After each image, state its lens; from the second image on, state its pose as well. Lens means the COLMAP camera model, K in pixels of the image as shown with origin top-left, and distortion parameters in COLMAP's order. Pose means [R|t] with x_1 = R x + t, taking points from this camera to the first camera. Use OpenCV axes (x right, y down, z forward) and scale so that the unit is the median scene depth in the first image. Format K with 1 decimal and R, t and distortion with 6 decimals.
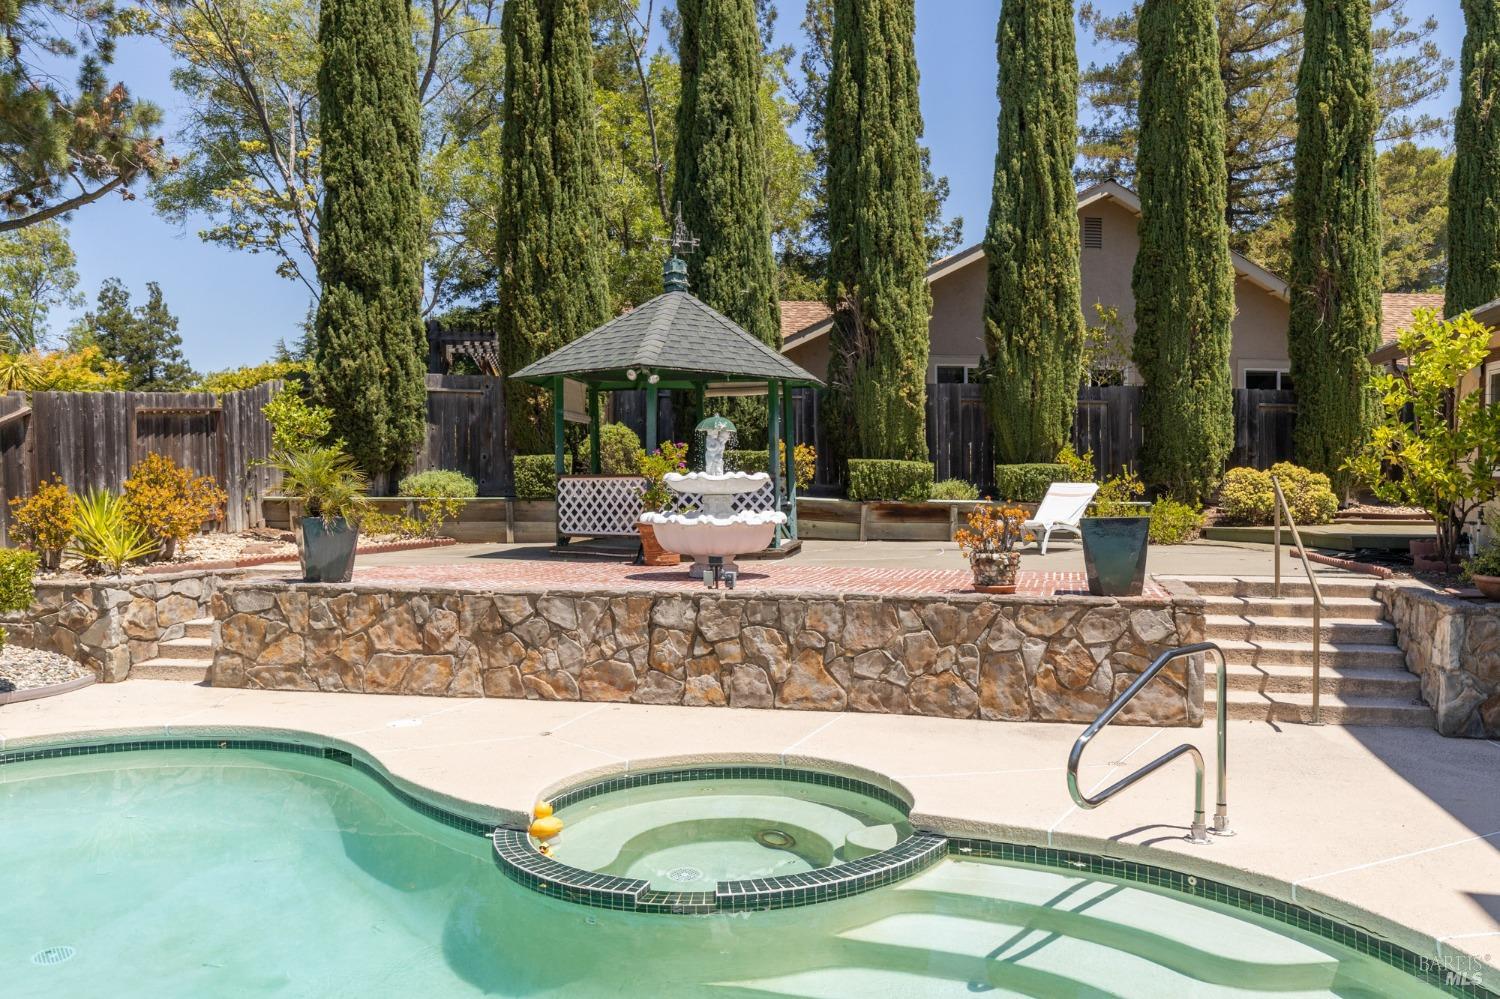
lens RADIAL K [[1175.1, 0, 750.0], [0, 1175.1, 499.5], [0, 0, 1]] dist [0.000355, -0.001673]
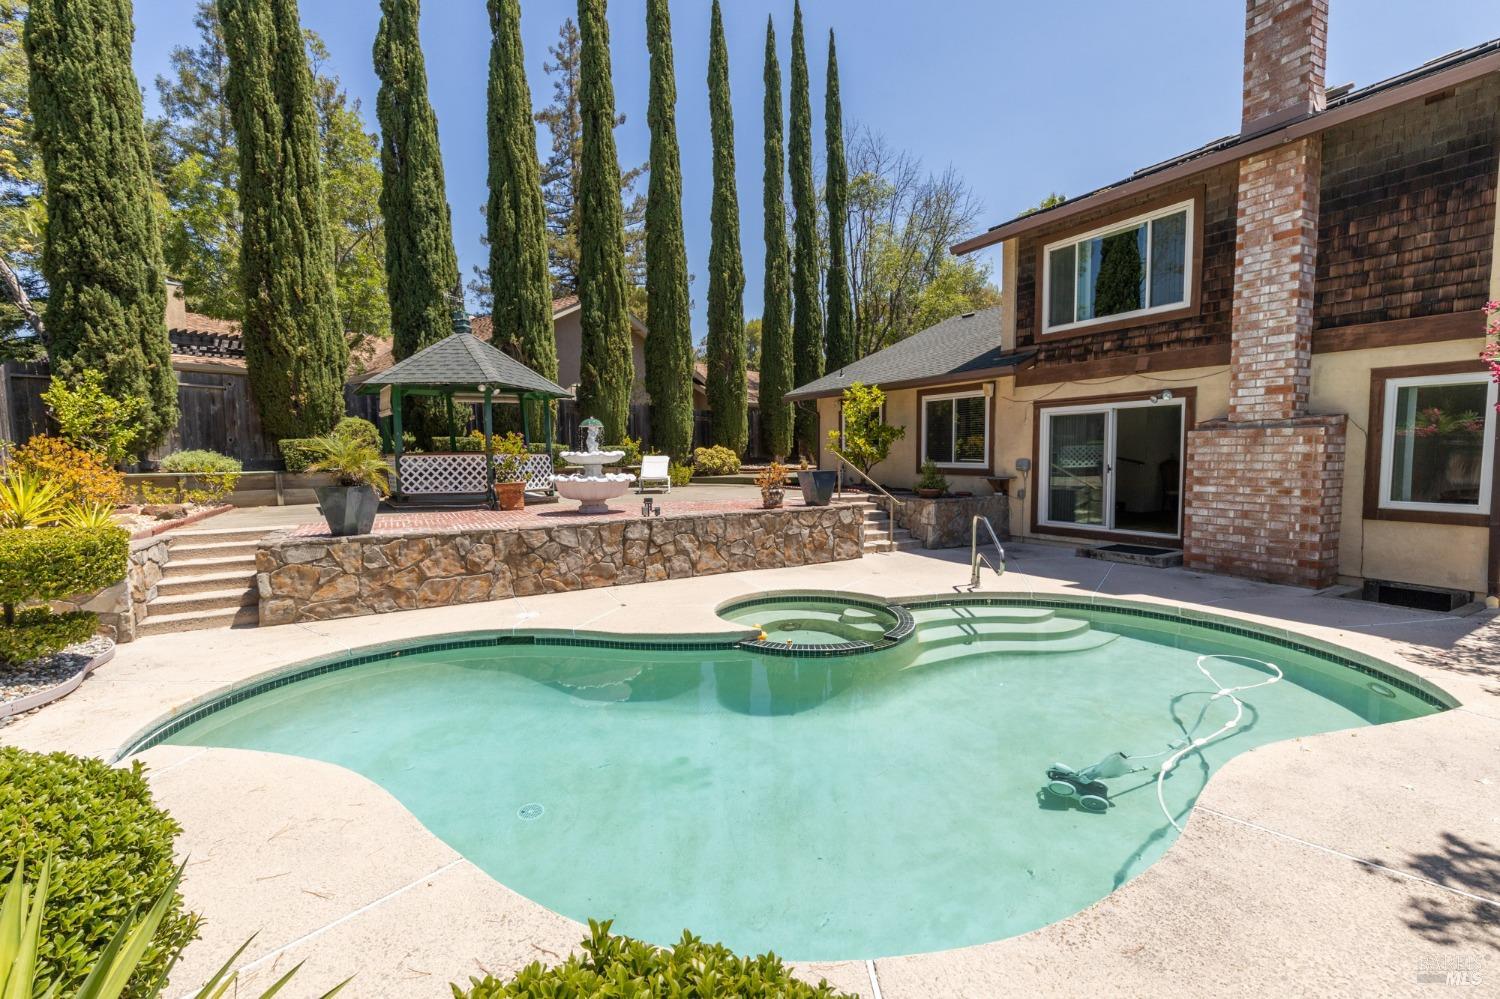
lens RADIAL K [[680.5, 0, 757.3], [0, 680.5, 500.9], [0, 0, 1]] dist [0.004058, 0.000360]
pose [[0.721731, -0.054752, 0.690005, -0.572007], [0.018998, 0.998058, 0.059325, -0.005504], [-0.691913, -0.029708, 0.721370, 0.125969]]
